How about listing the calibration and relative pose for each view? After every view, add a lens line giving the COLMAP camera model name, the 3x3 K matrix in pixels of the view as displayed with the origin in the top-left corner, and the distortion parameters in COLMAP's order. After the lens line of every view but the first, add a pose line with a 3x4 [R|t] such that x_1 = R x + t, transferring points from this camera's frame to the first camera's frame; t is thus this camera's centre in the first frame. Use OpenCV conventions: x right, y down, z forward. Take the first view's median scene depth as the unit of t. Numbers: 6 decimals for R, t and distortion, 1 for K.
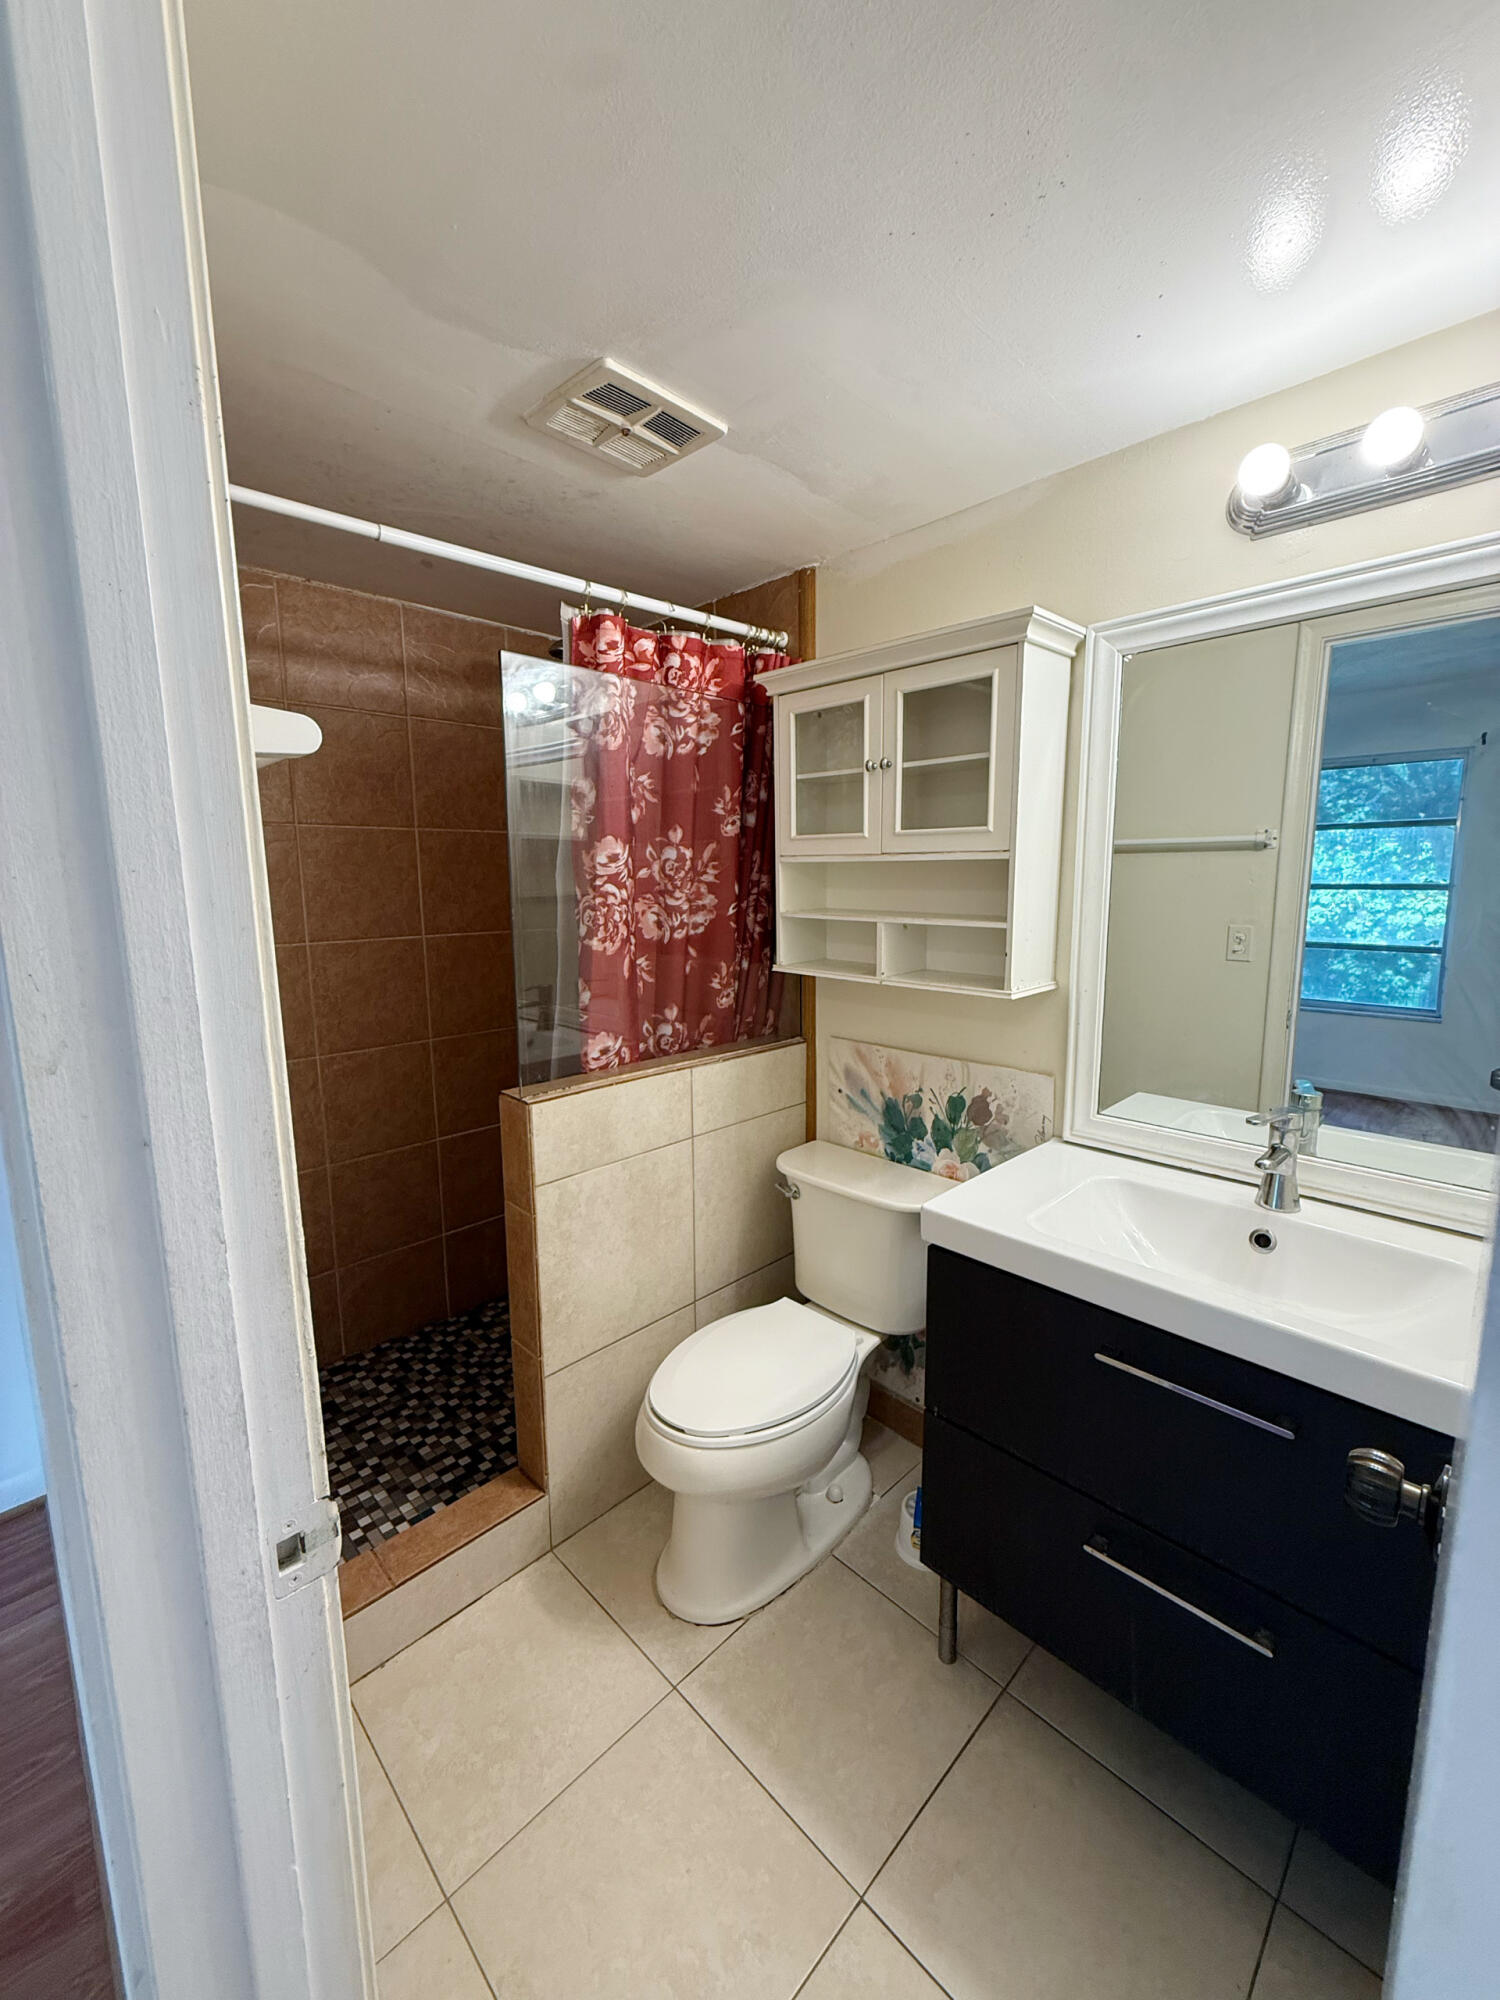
lens RADIAL K [[794.1, 0, 750.9], [0, 794.1, 1001.8], [0, 0, 1]] dist [-0.001461, 0.000811]
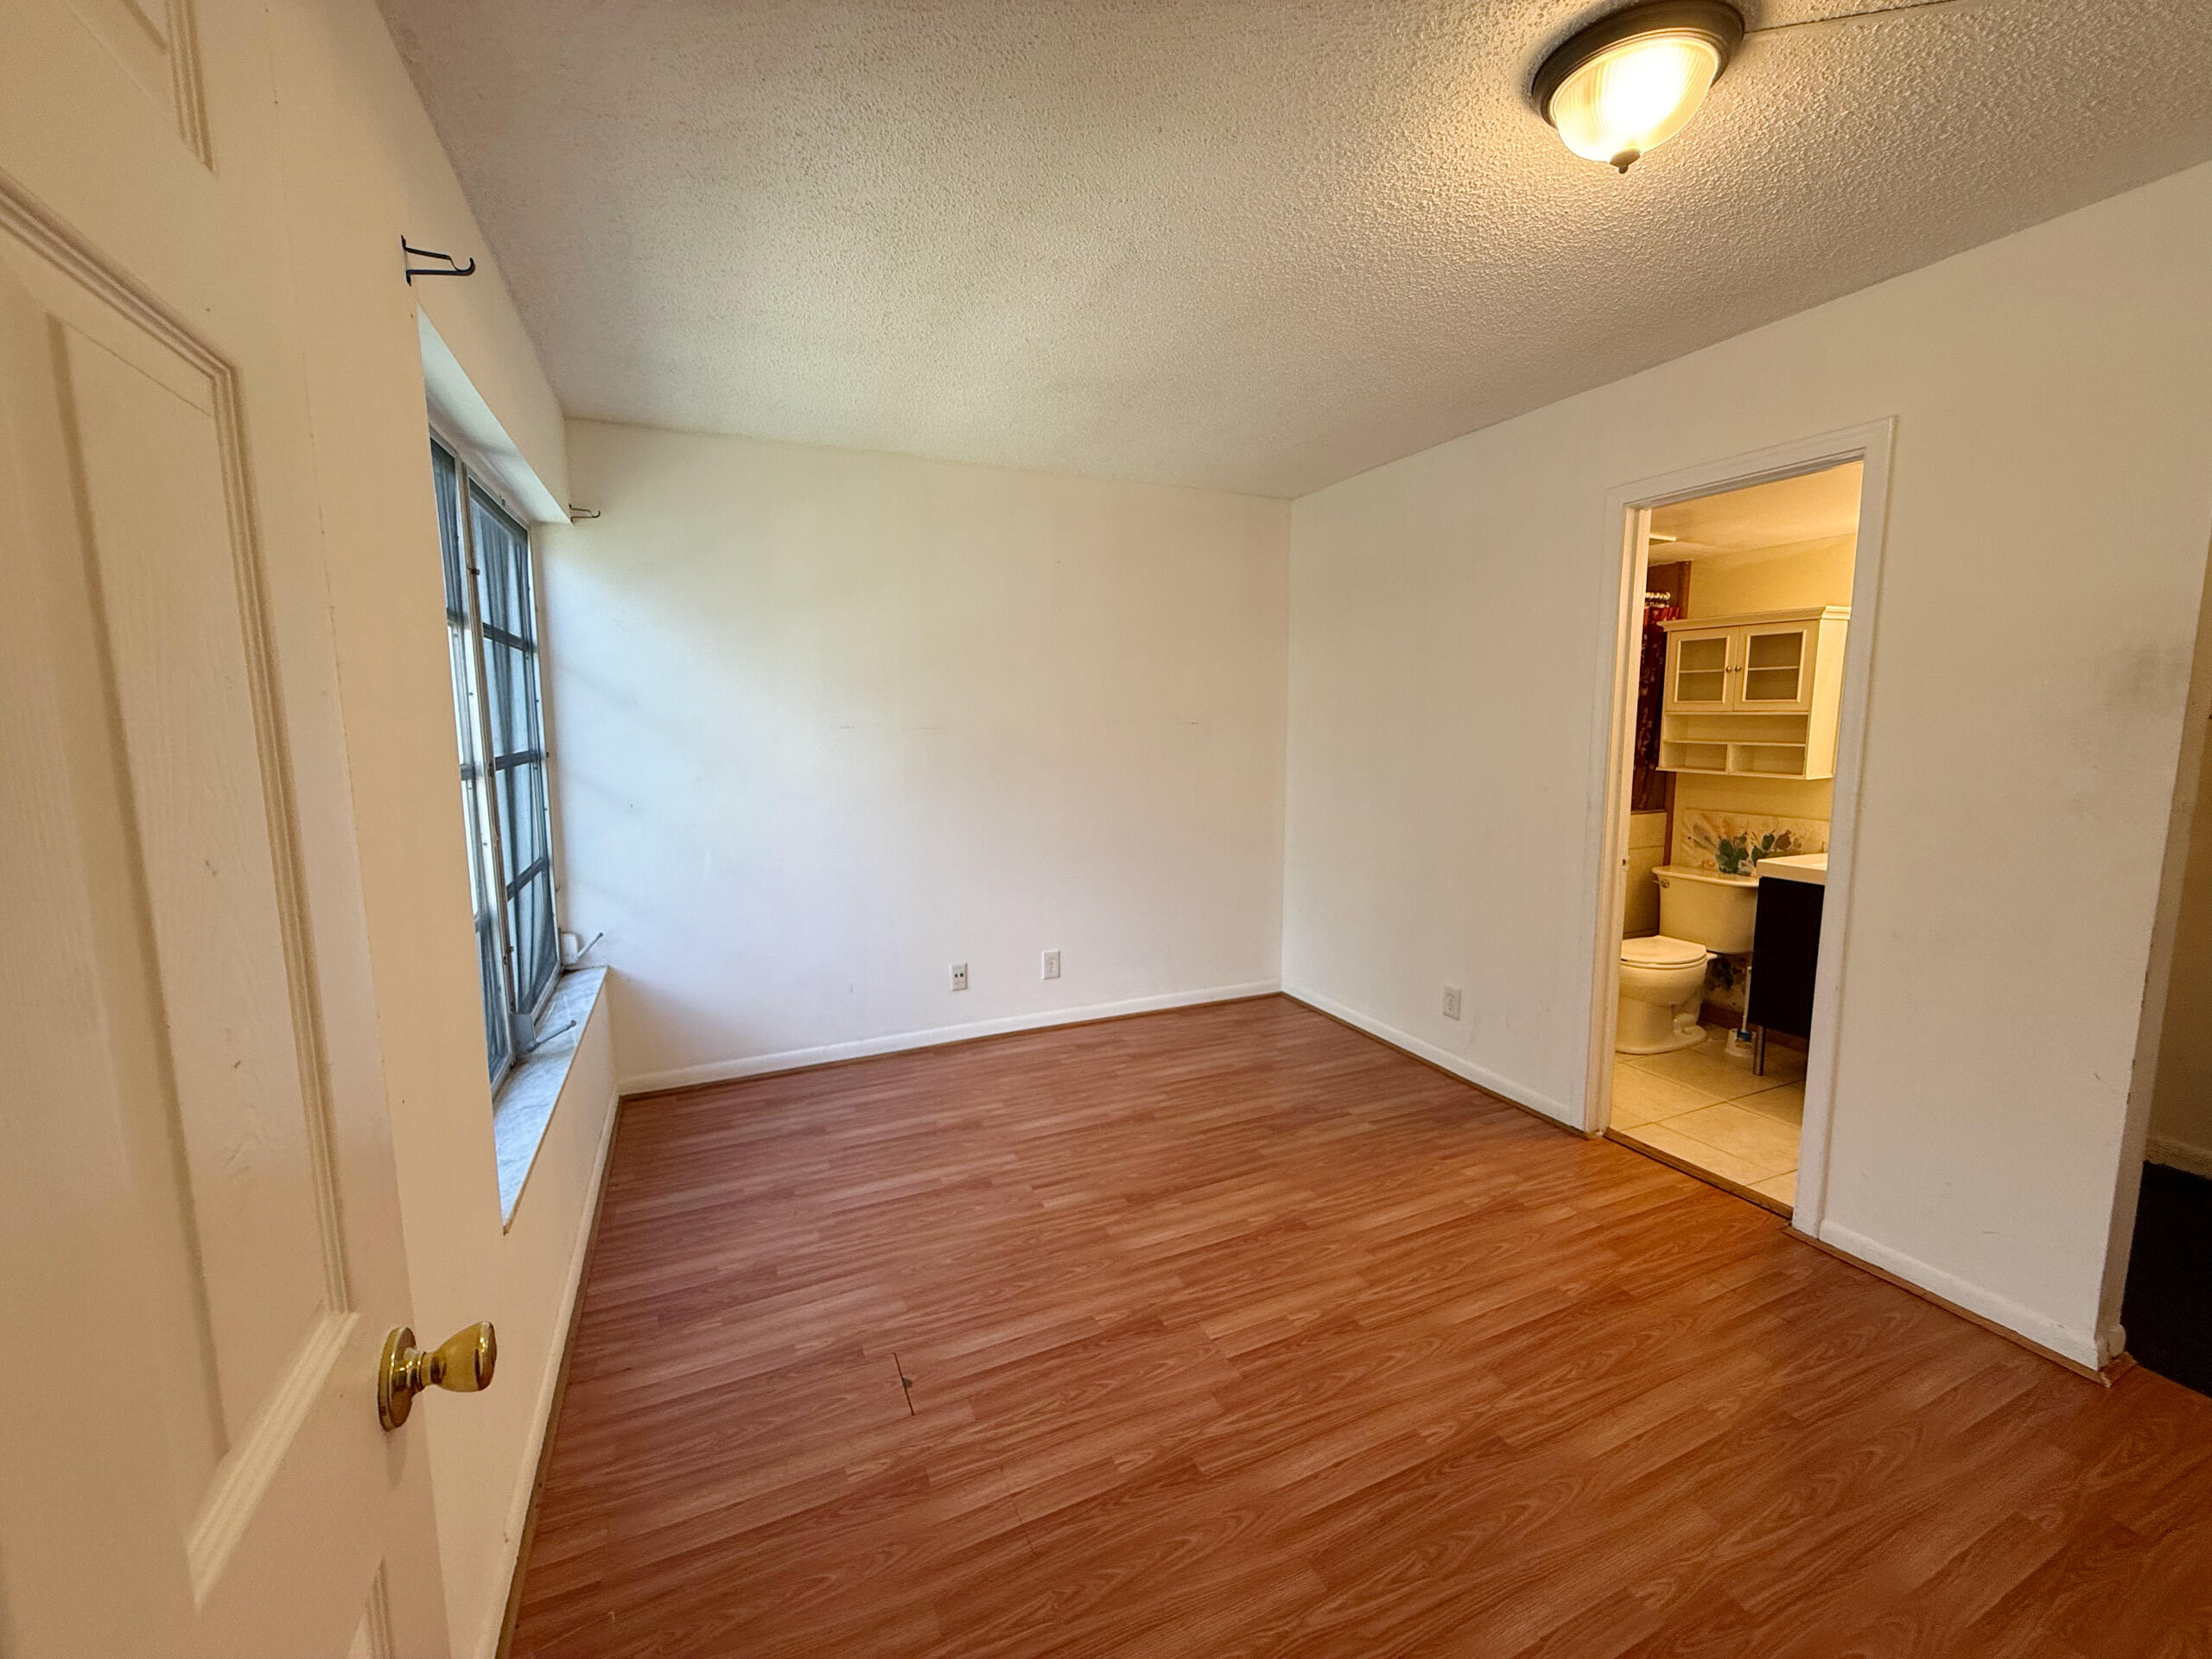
lens RADIAL K [[878.2, 0, 1097.2], [0, 878.2, 816.5], [0, 0, 1]] dist [-0.001461, 0.000811]
pose [[0.936310, 0.055880, -0.346699, -0.534121], [-0.073815, 0.996520, -0.038731, 0.275599], [0.343329, 0.061856, 0.937176, -1.567208]]
